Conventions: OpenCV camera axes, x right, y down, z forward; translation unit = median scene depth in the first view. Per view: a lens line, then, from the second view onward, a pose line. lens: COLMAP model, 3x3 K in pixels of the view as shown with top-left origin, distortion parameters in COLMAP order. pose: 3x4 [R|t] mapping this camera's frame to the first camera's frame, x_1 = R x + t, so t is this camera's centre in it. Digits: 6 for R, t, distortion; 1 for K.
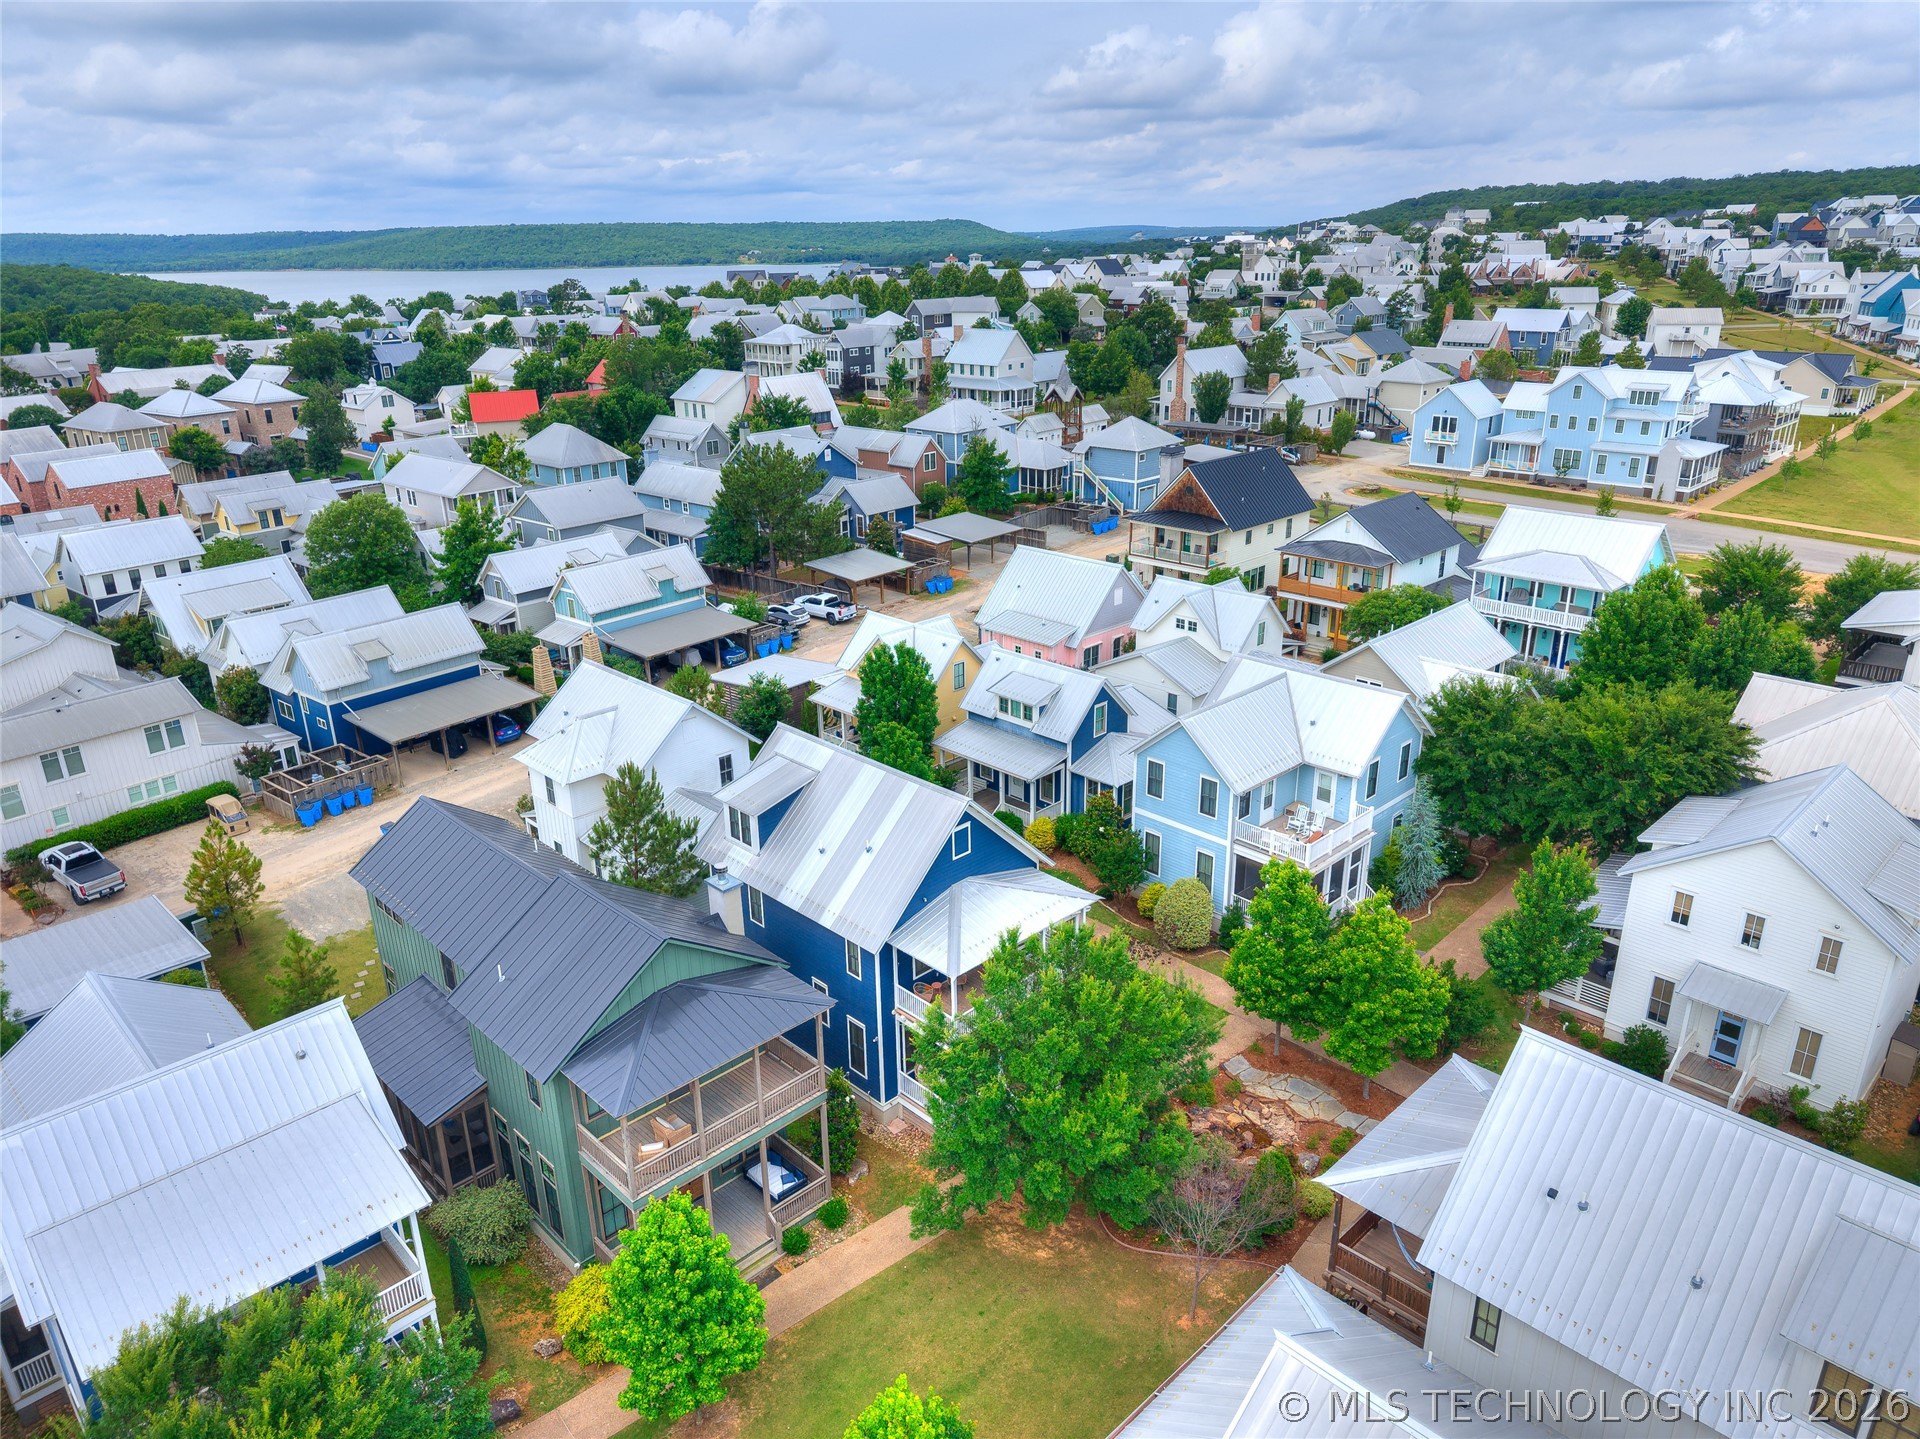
lens RADIAL K [[1286.8, 0, 961.4], [0, 1286.8, 726.2], [0, 0, 1]] dist [0.019761, -0.013259]
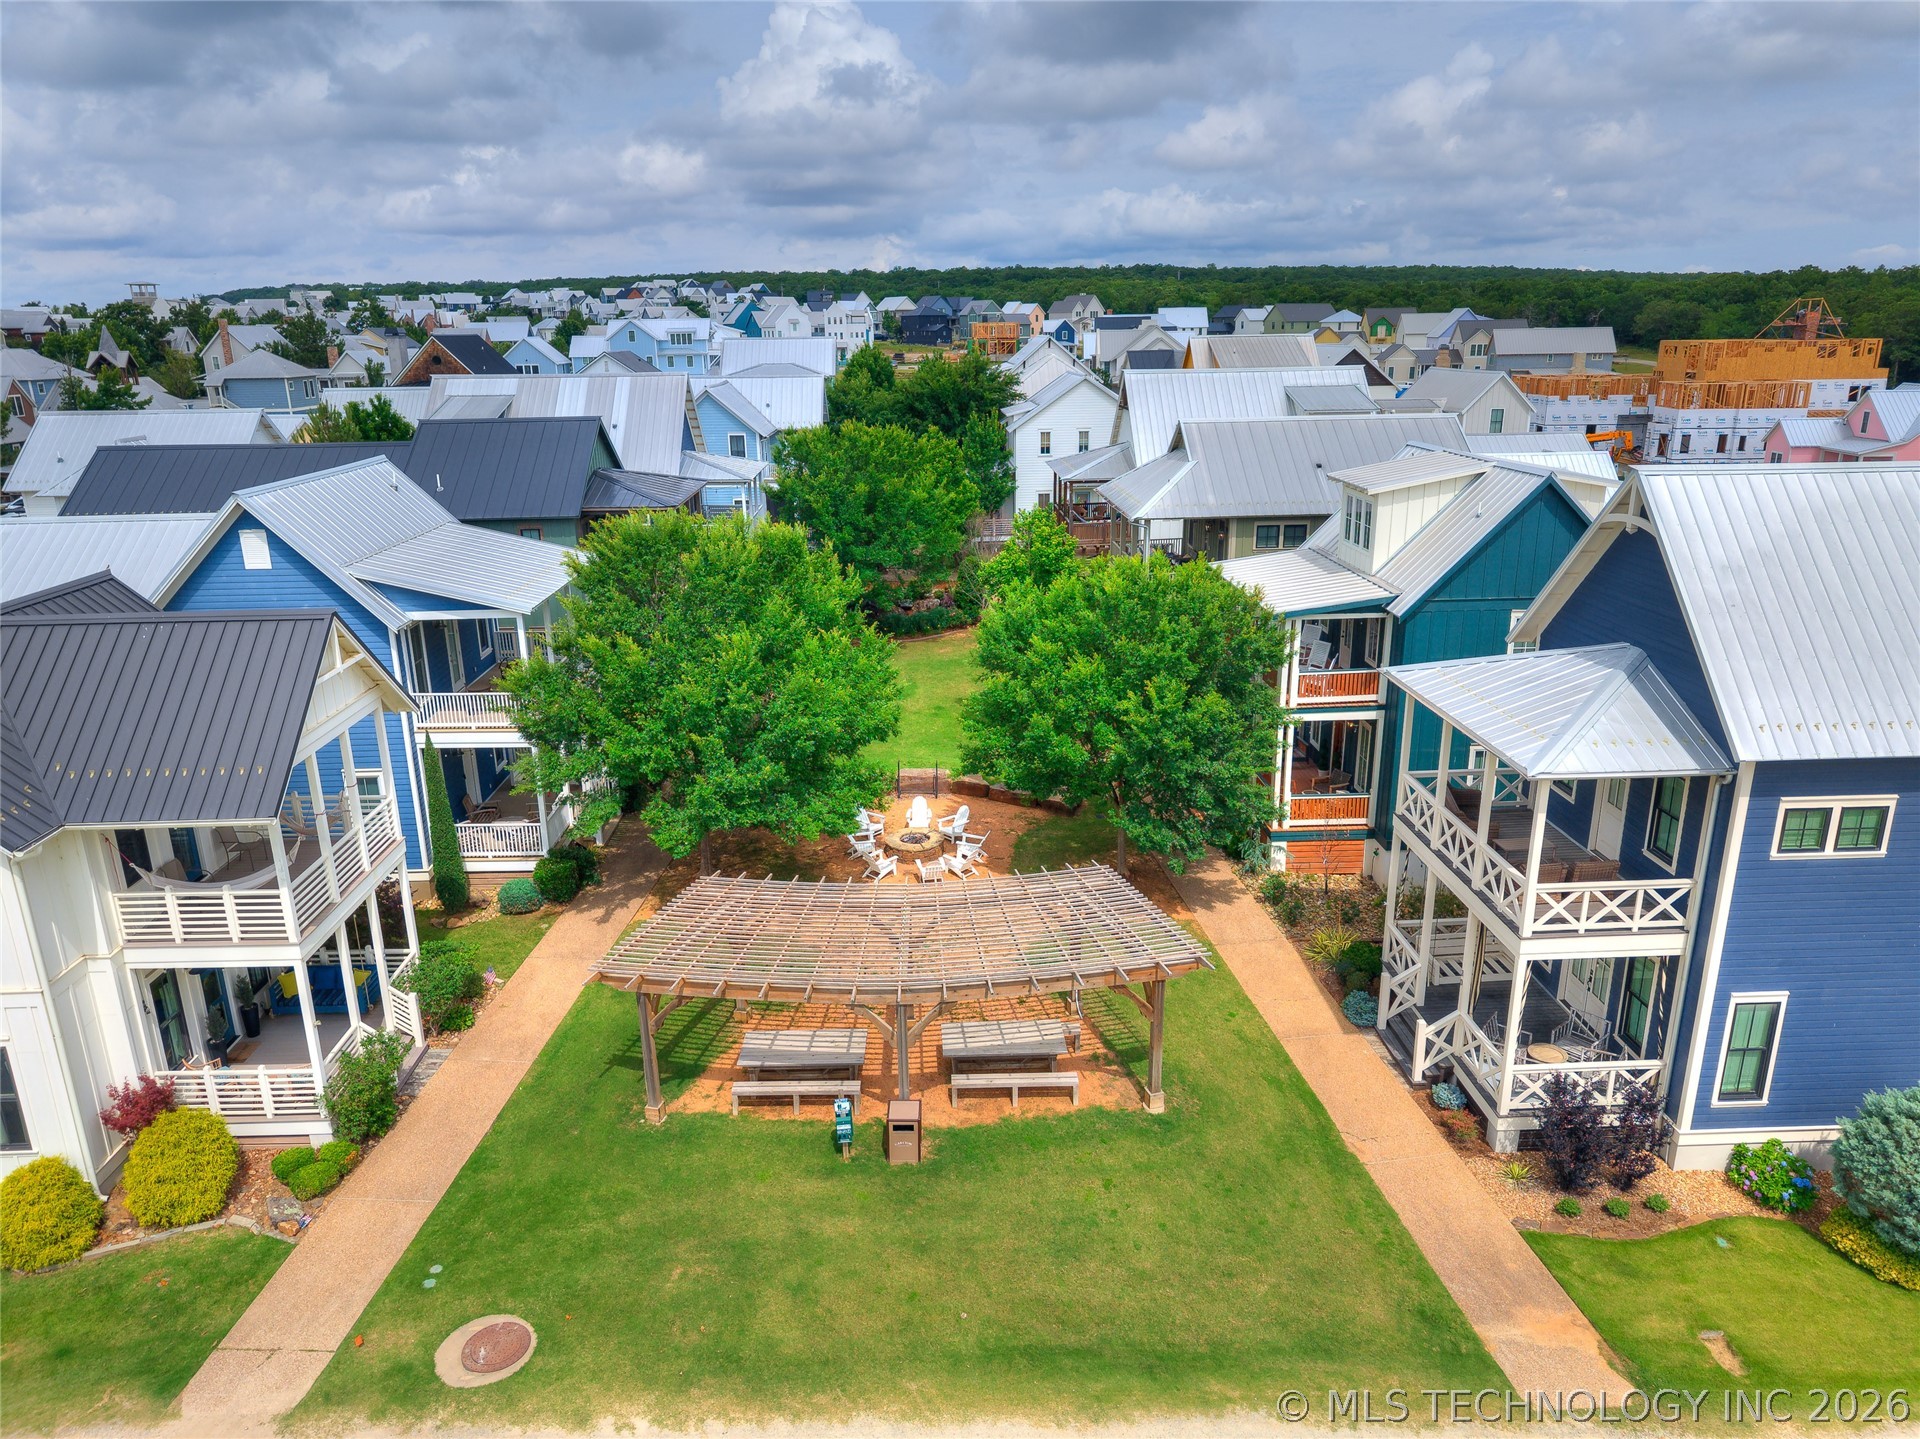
lens RADIAL K [[1286.8, 0, 948.6], [0, 1286.8, 707.9], [0, 0, 1]] dist [0.019761, -0.013259]
pose [[0.681680, -0.204849, 0.702389, -0.308509], [0.267352, 0.963359, 0.021490, 0.167048], [-0.681055, 0.173136, 0.711469, -0.003923]]
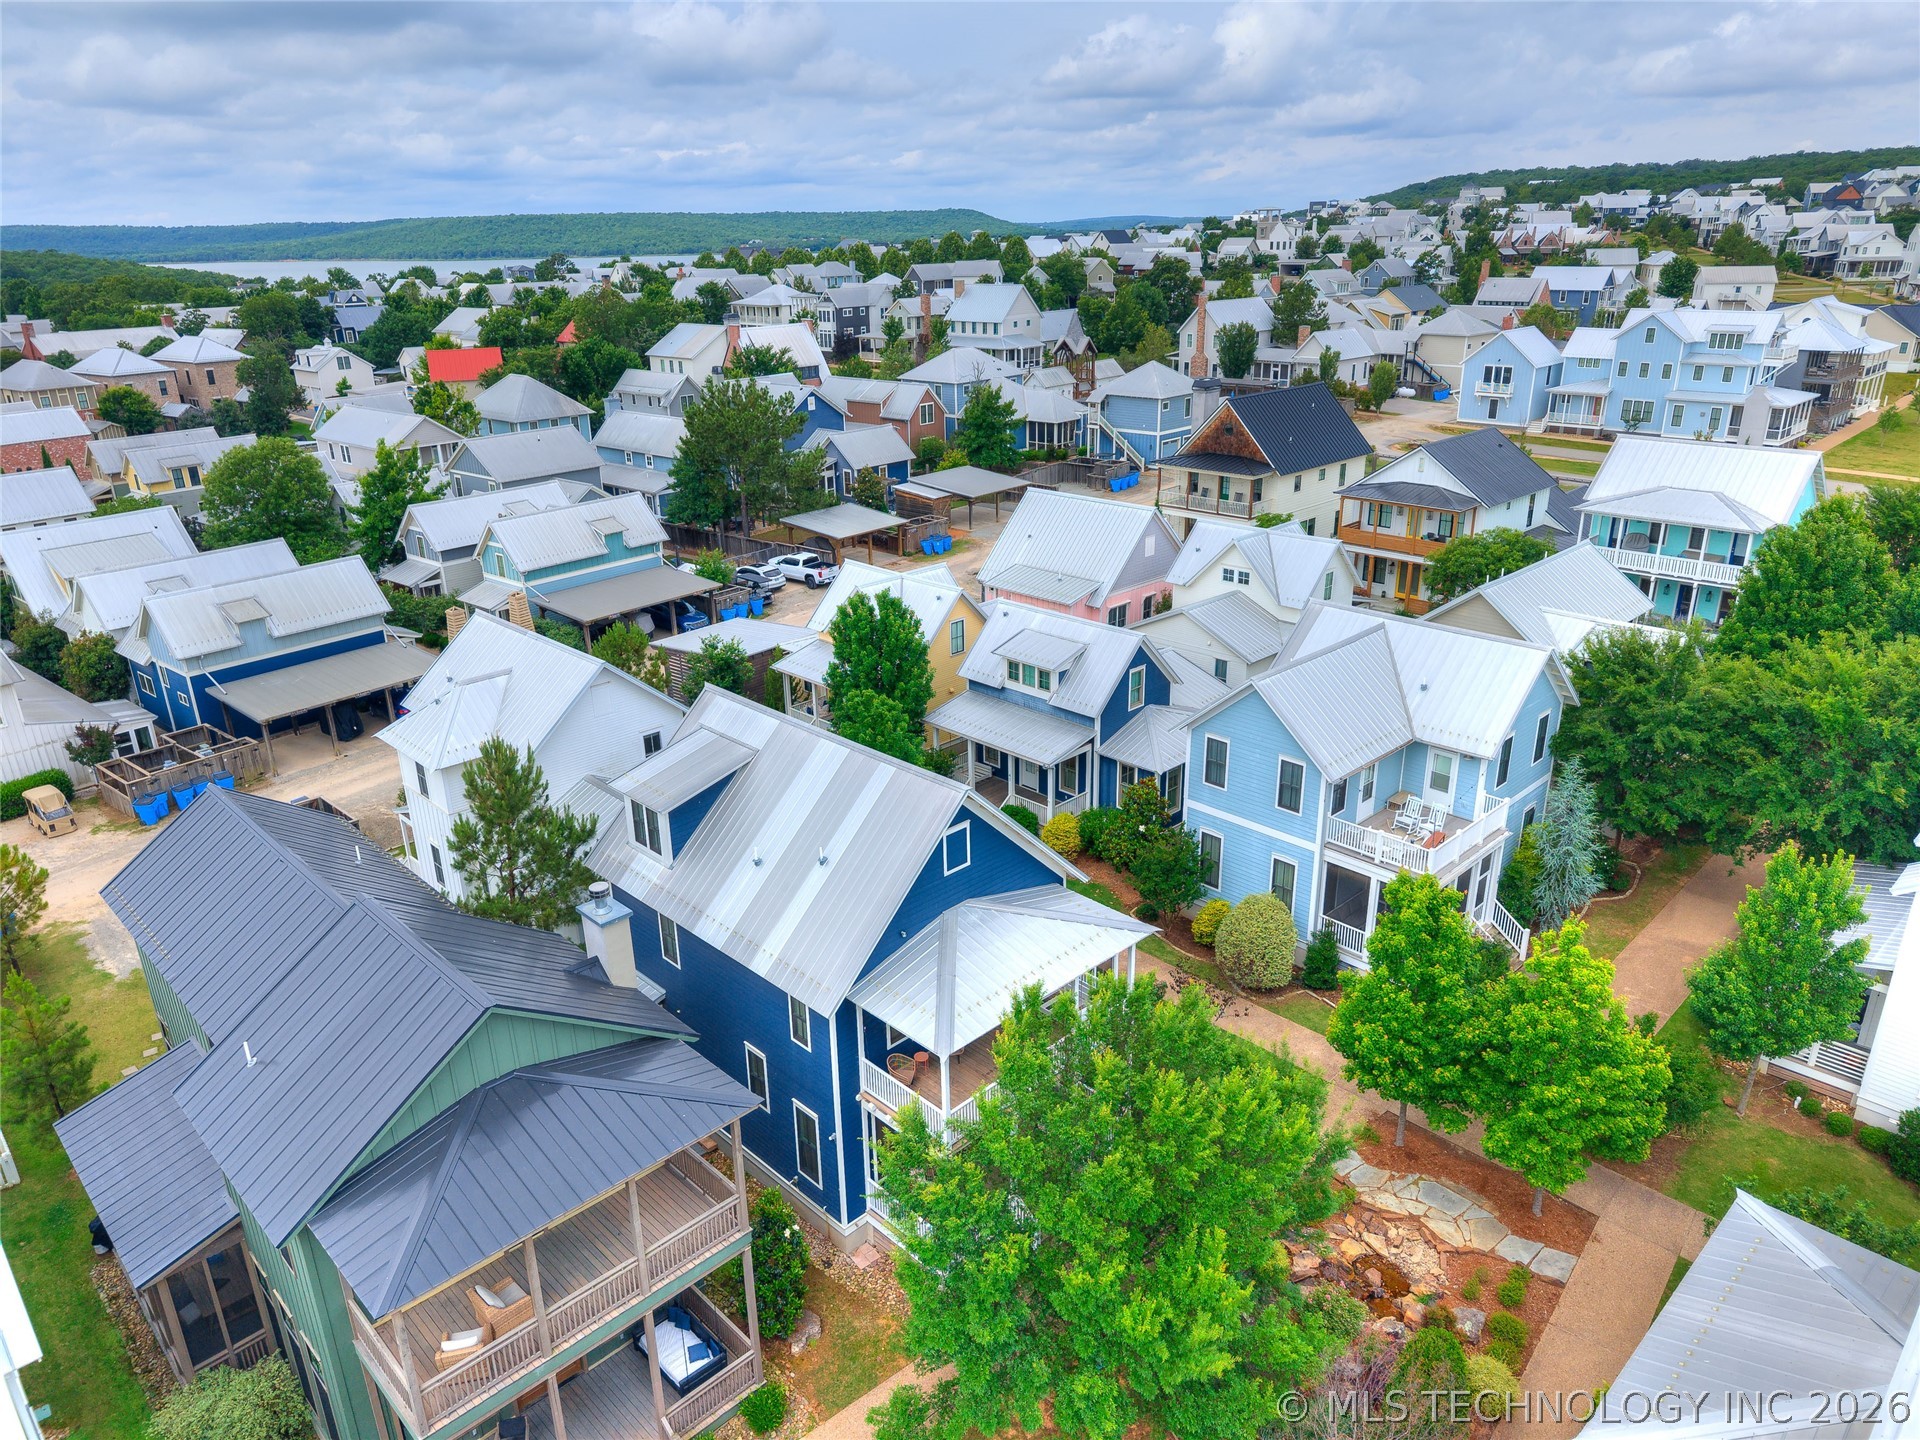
lens RADIAL K [[1286.8, 0, 958.2], [0, 1286.8, 727.6], [0, 0, 1]] dist [0.019761, -0.013259]
pose [[0.999988, -0.001617, -0.004681, 0.001639], [0.001647, 0.999977, 0.006514, 0.008279], [0.004670, -0.006521, 0.999968, 0.128053]]
